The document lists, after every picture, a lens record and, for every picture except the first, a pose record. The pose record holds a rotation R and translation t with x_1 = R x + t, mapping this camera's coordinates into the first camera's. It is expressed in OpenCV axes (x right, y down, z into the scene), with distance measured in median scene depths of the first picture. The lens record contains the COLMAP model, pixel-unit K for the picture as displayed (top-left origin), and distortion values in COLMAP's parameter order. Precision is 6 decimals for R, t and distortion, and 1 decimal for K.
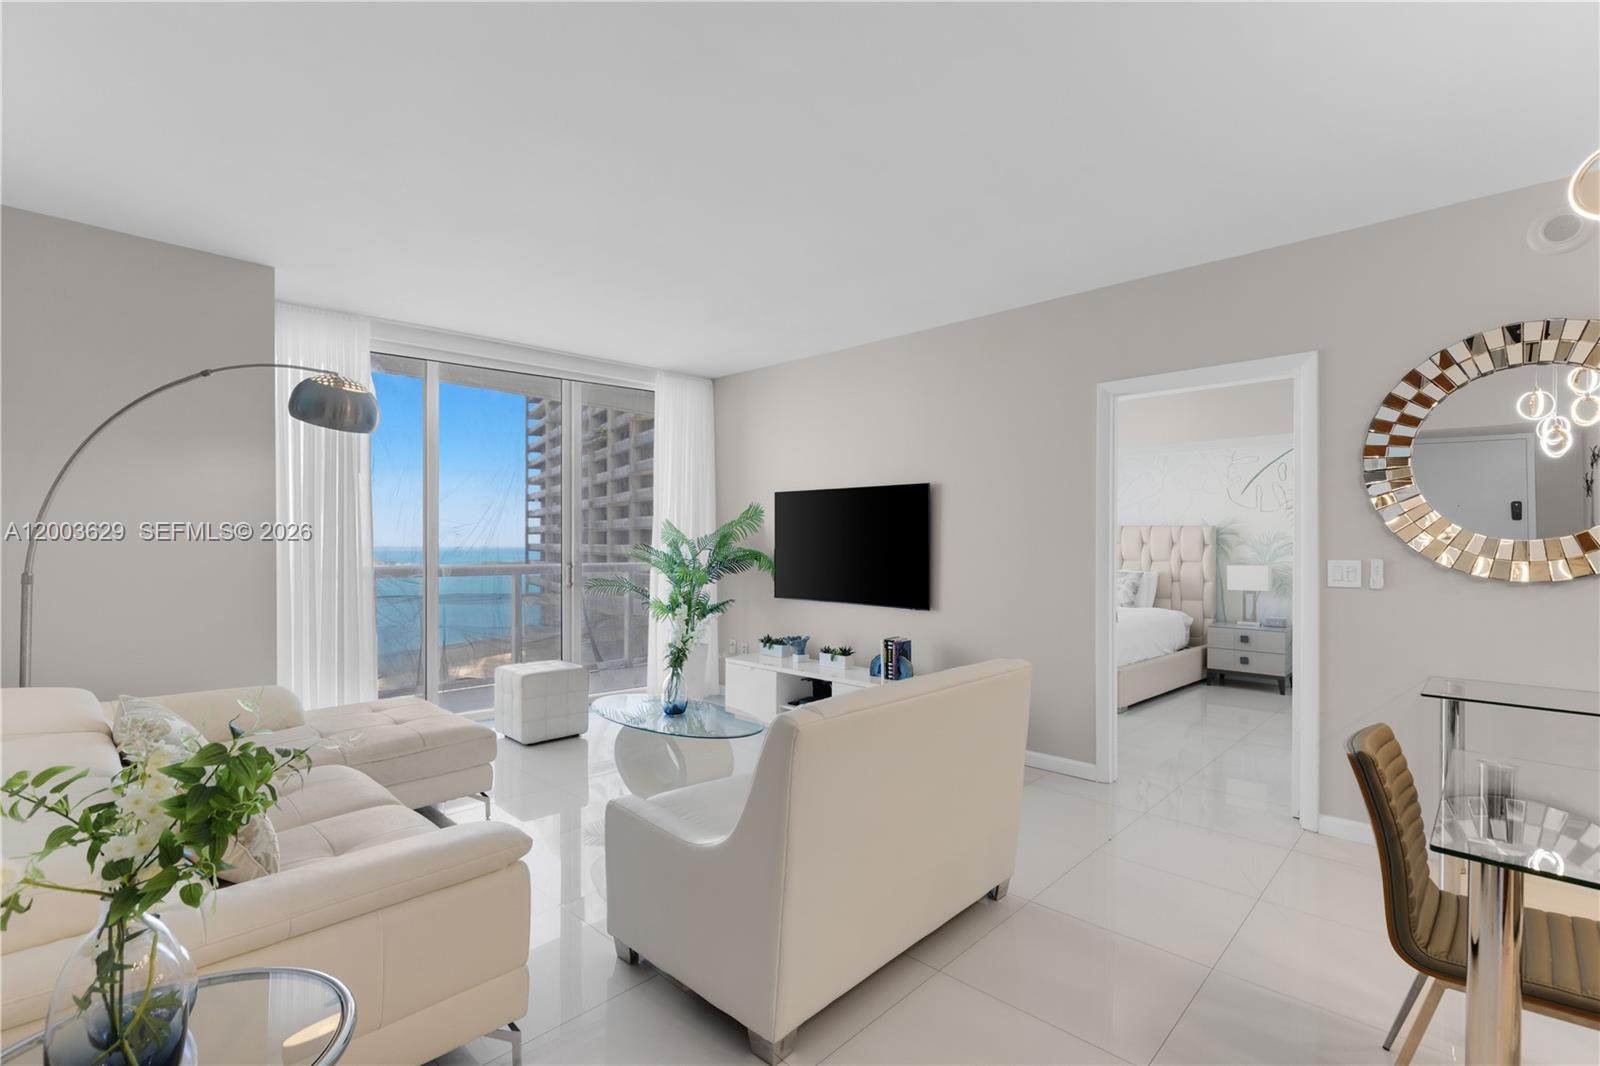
lens RADIAL K [[728.1, 0, 804.8], [0, 728.1, 549.1], [0, 0, 1]] dist [0.002460, -0.000076]
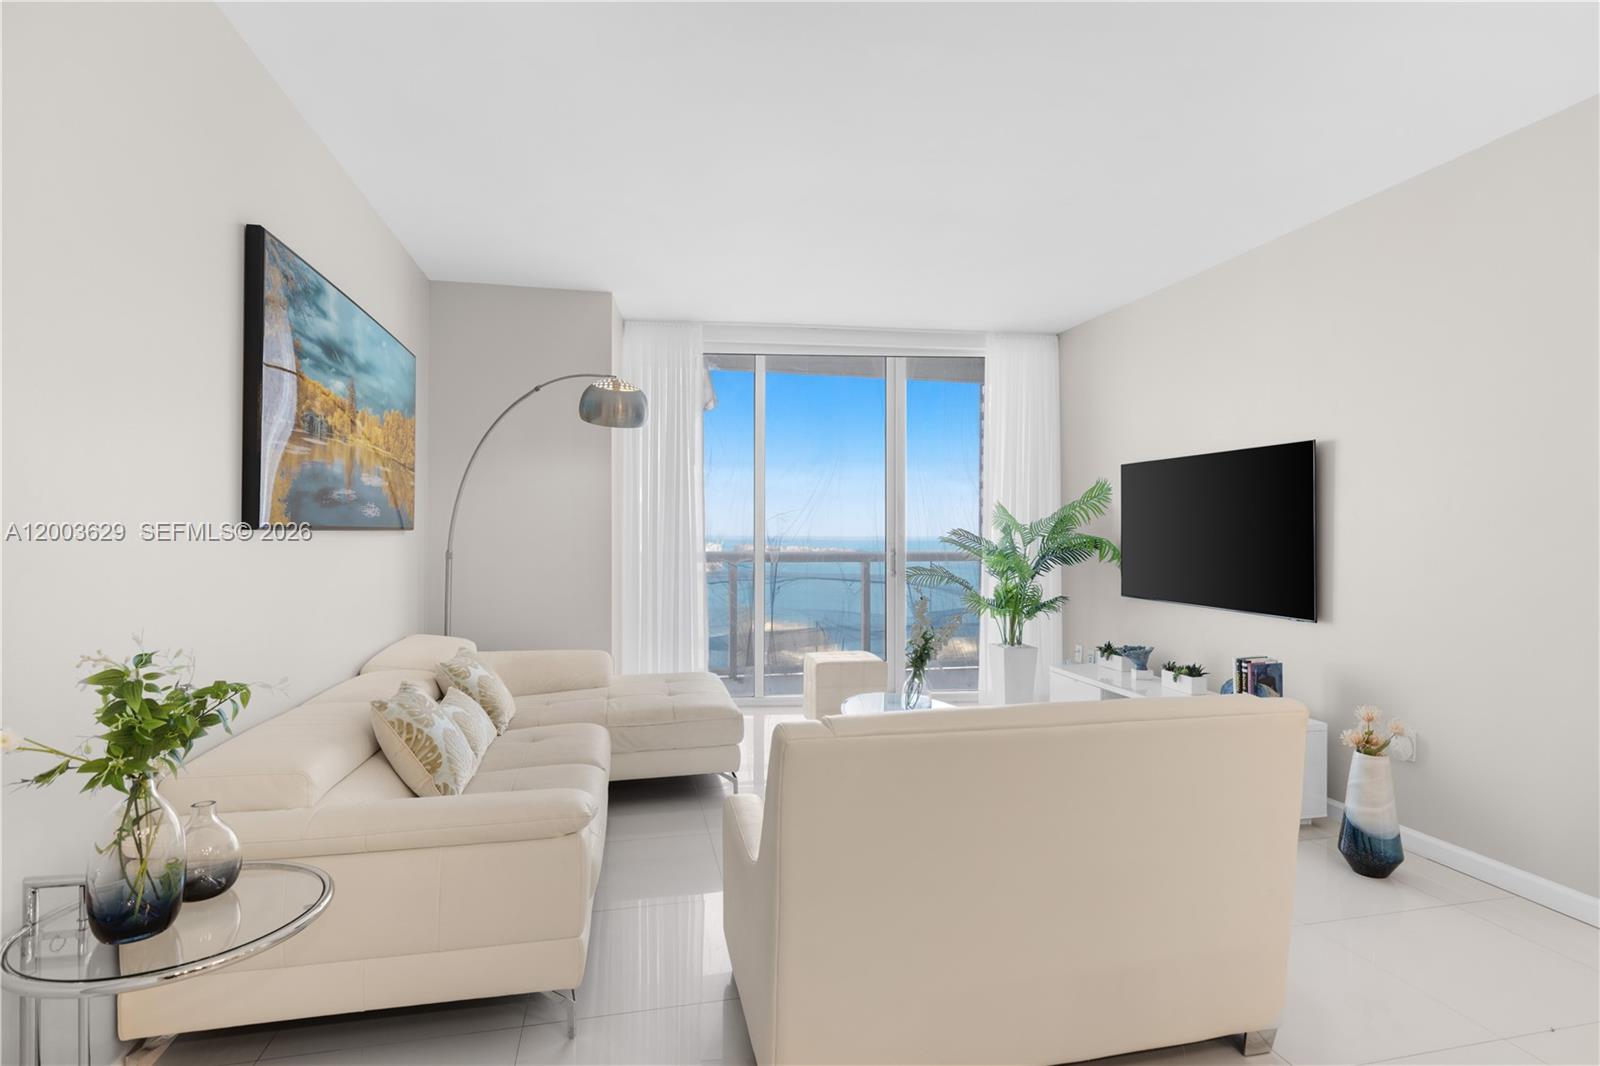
lens RADIAL K [[798.0, 0, 800.0], [0, 798.0, 533.0], [0, 0, 1]] dist [0.001154, 0.000099]
pose [[0.830506, -0.001203, -0.557009, 0.180662], [-0.002899, 0.999975, -0.006482, 0.004620], [0.557003, 0.006999, 0.830481, 0.087310]]
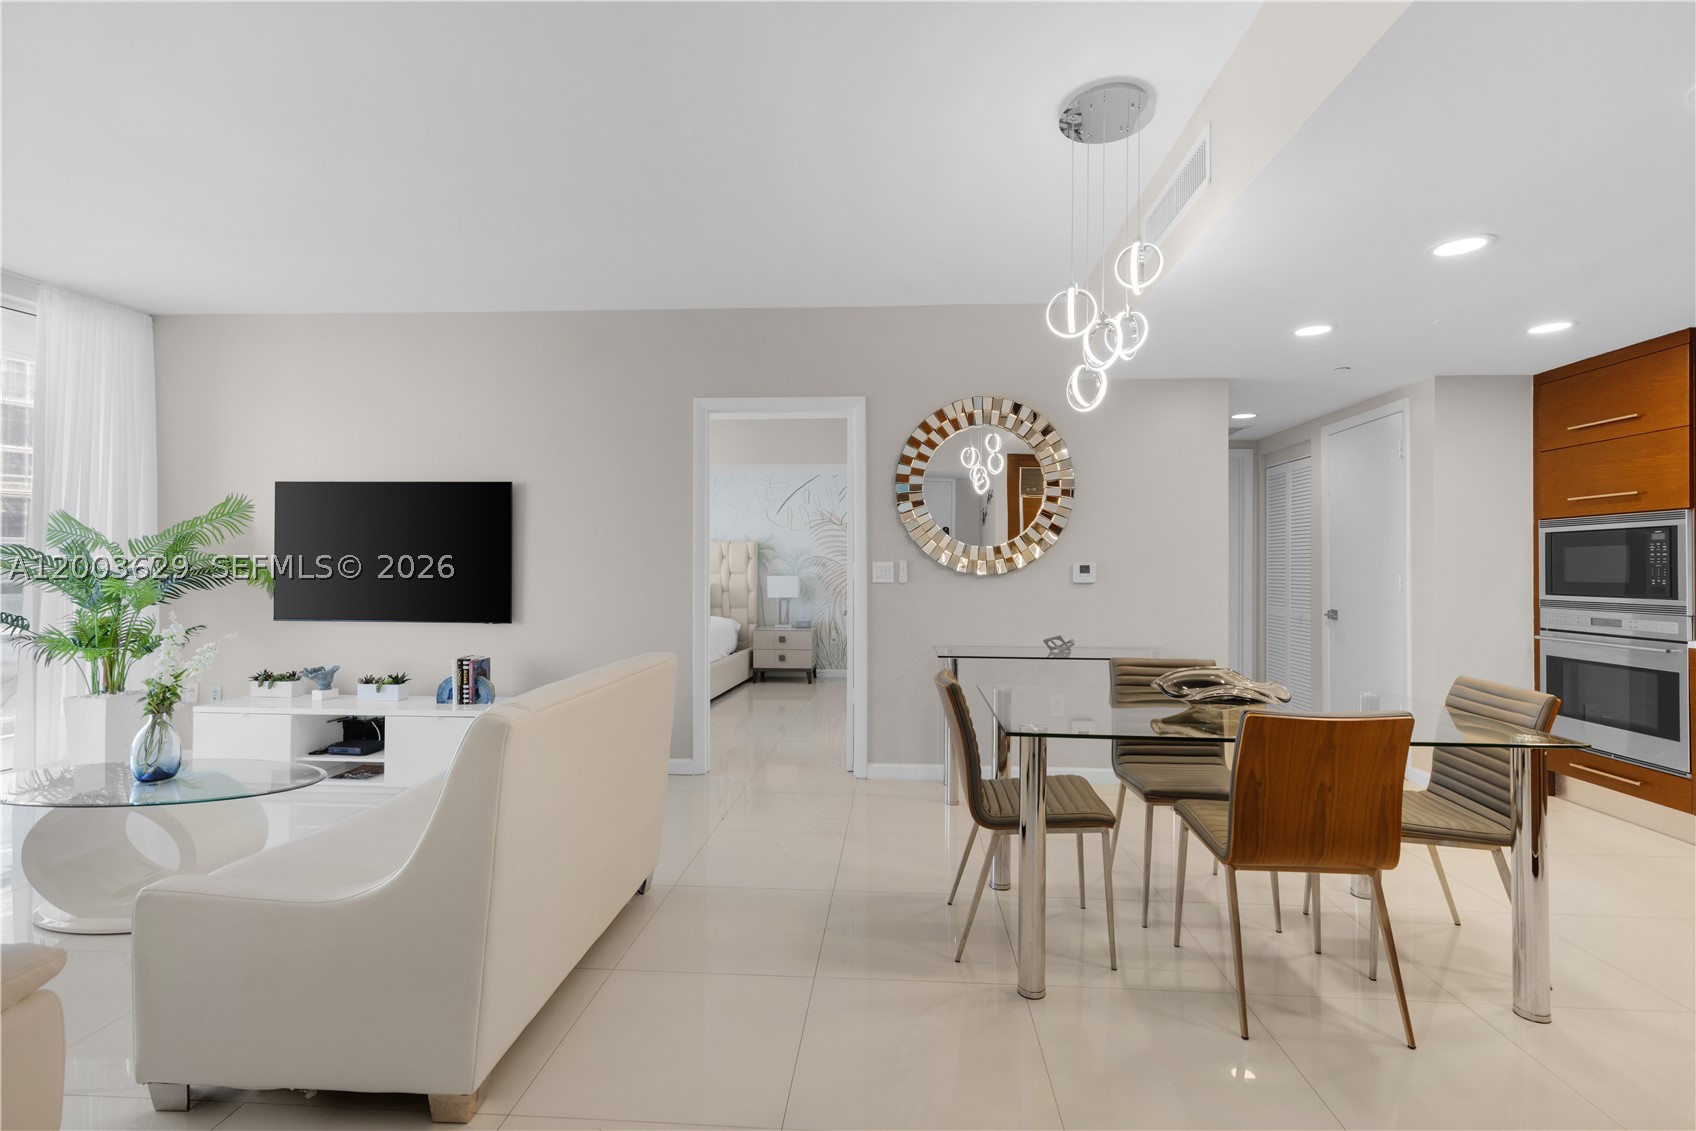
lens RADIAL K [[756.9, 0, 868.2], [0, 756.9, 563.6], [0, 0, 1]] dist [0.001885, 0.000207]
pose [[0.759446, 0.002820, 0.650564, -0.099777], [0.004150, 0.999949, -0.009178, 0.020294], [-0.650557, 0.009670, 0.759396, 0.000062]]
